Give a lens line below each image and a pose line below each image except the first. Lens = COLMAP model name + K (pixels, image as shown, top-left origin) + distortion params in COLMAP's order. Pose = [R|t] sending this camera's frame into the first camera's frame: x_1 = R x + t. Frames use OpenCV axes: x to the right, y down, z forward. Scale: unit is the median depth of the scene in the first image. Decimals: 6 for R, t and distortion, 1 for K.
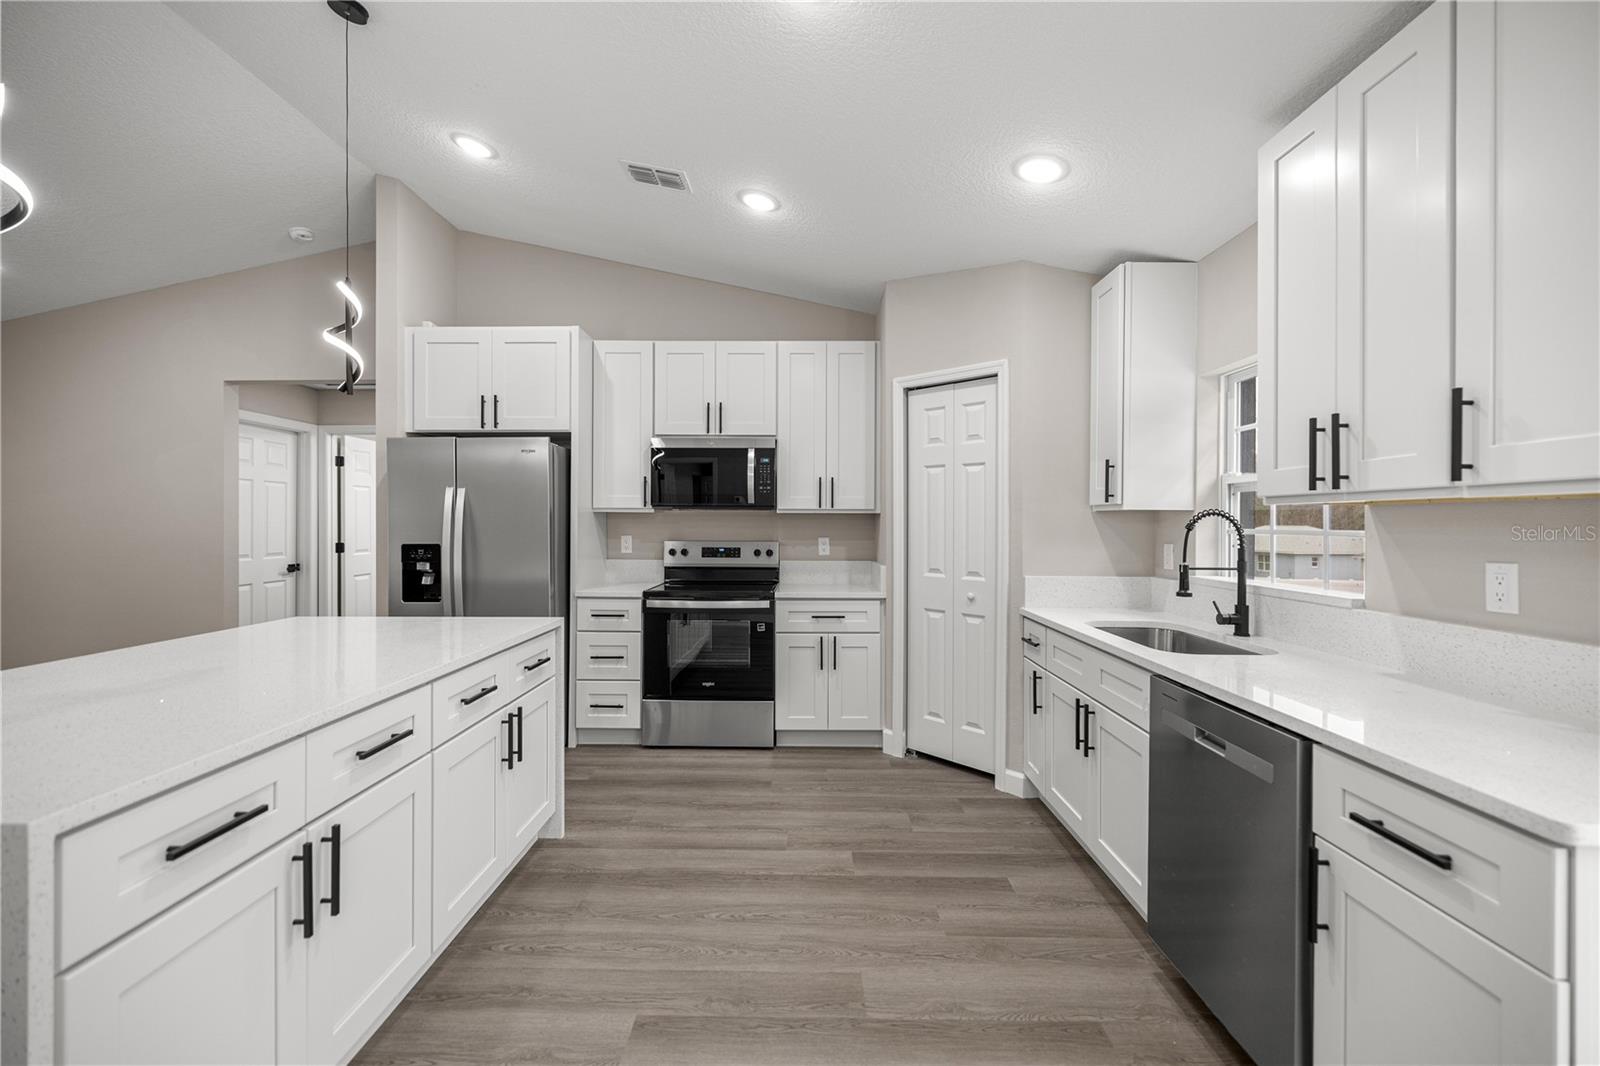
lens RADIAL K [[671.8, 0, 796.8], [0, 671.8, 527.0], [0, 0, 1]] dist [0.000484, -0.000372]
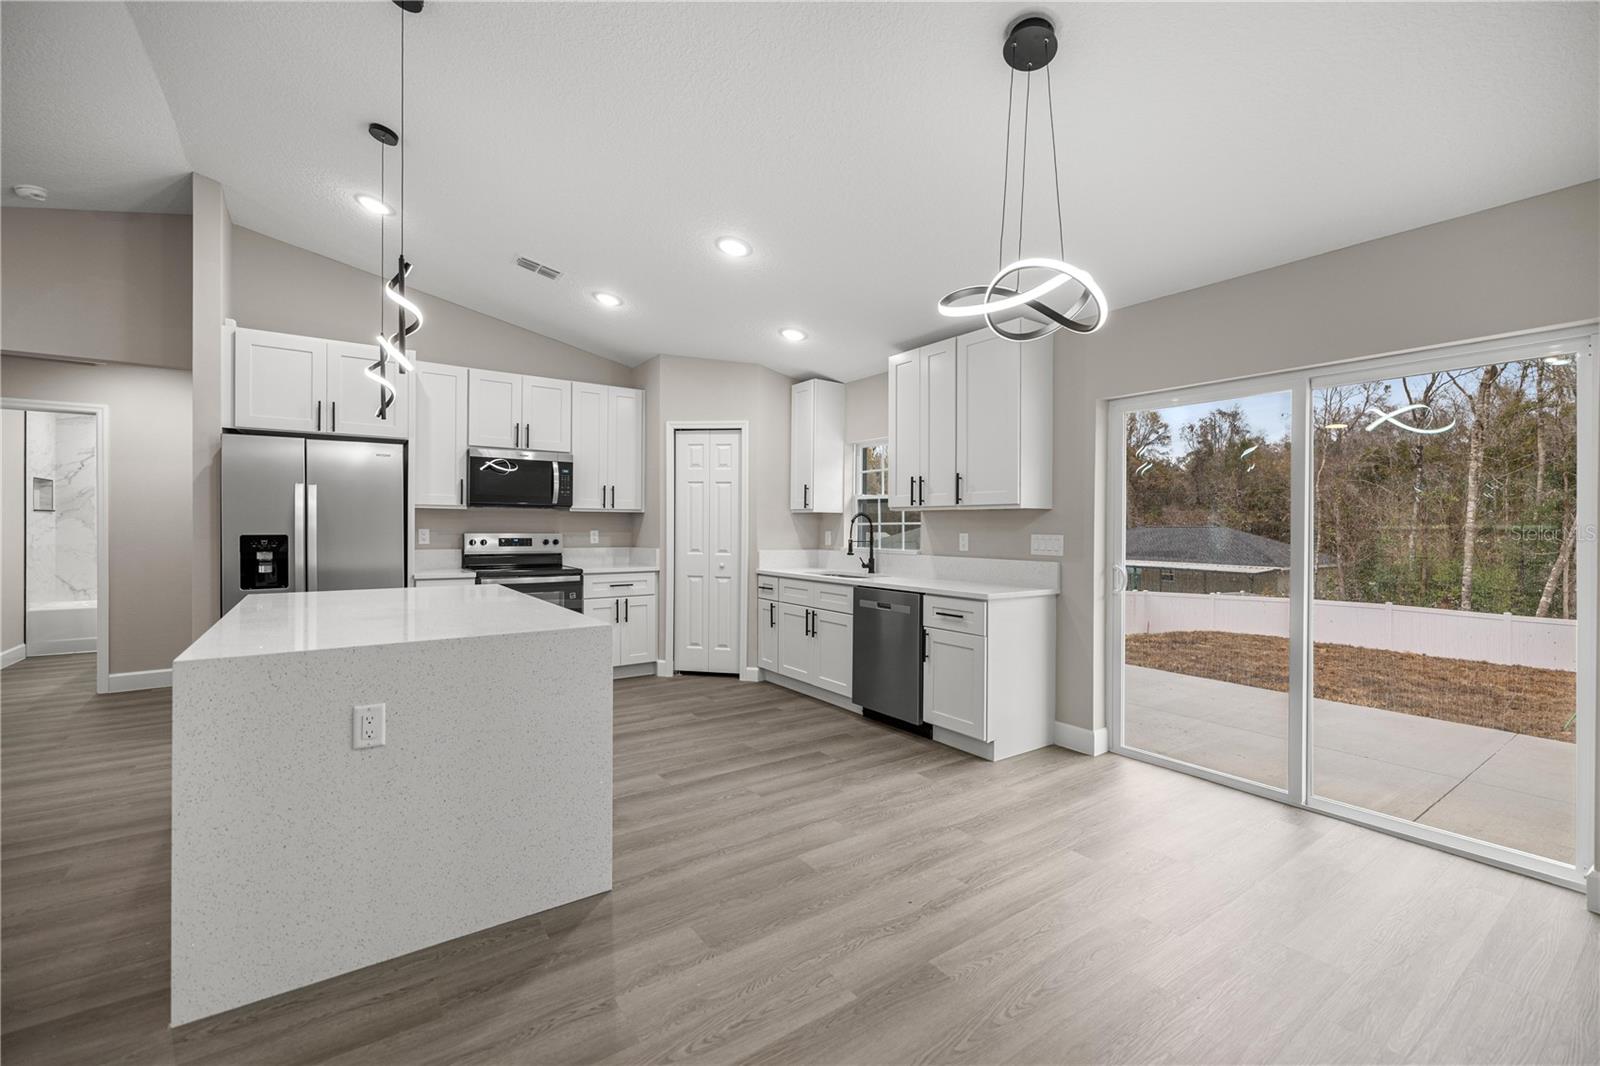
lens RADIAL K [[673.5, 0, 791.8], [0, 673.5, 532.7], [0, 0, 1]] dist [0.000485, 0.000043]
pose [[0.814680, -0.003422, 0.579900, -0.512686], [0.000011, 0.999983, 0.005886, 0.015845], [-0.579911, -0.004789, 0.814666, -0.383906]]
